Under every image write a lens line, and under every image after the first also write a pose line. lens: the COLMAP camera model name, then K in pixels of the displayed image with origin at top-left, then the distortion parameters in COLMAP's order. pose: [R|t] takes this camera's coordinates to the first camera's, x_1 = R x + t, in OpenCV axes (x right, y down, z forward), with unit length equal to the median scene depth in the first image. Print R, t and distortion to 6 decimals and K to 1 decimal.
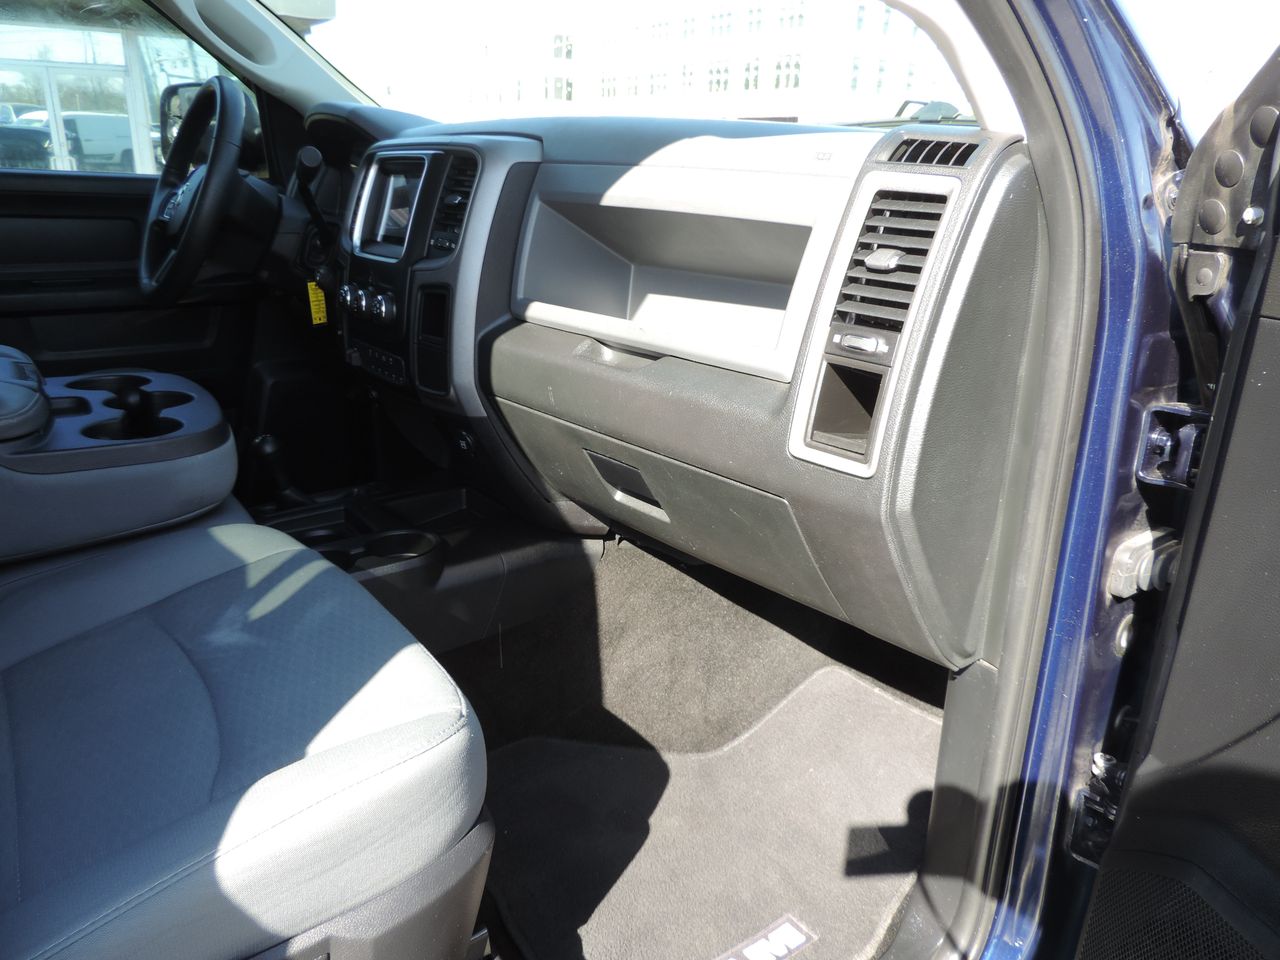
lens RADIAL K [[907.3, 0, 635.5], [0, 907.3, 481.8], [0, 0, 1]] dist [-0.011414, -0.003958]
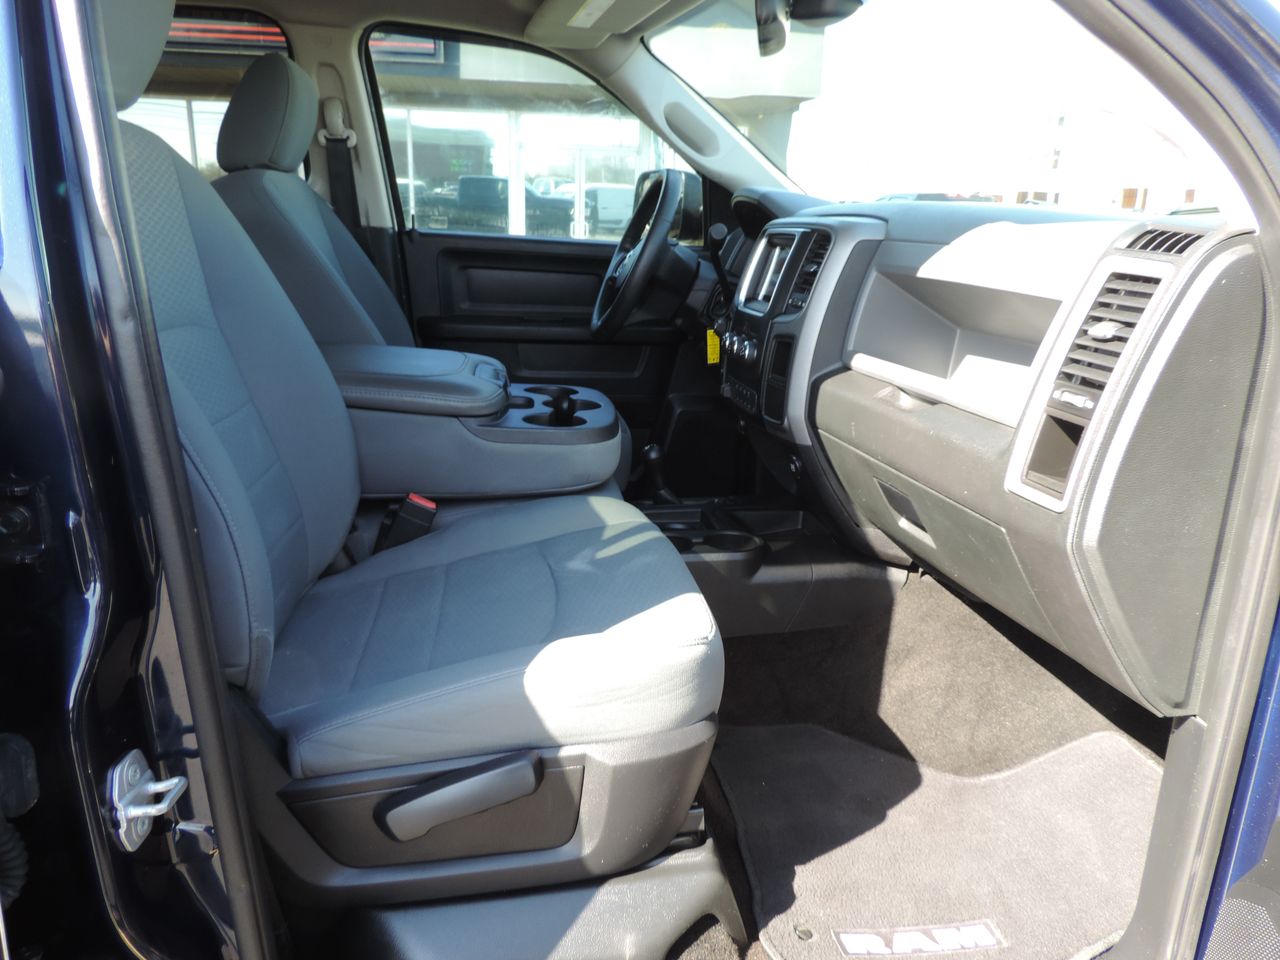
lens RADIAL K [[907.3, 0, 640.7], [0, 907.3, 480.9], [0, 0, 1]] dist [-0.011414, -0.003958]
pose [[0.886657, 0.132126, -0.443149, 0.186019], [-0.162187, 0.986290, -0.030440, 0.050957], [0.433052, 0.098863, 0.895931, -0.184172]]
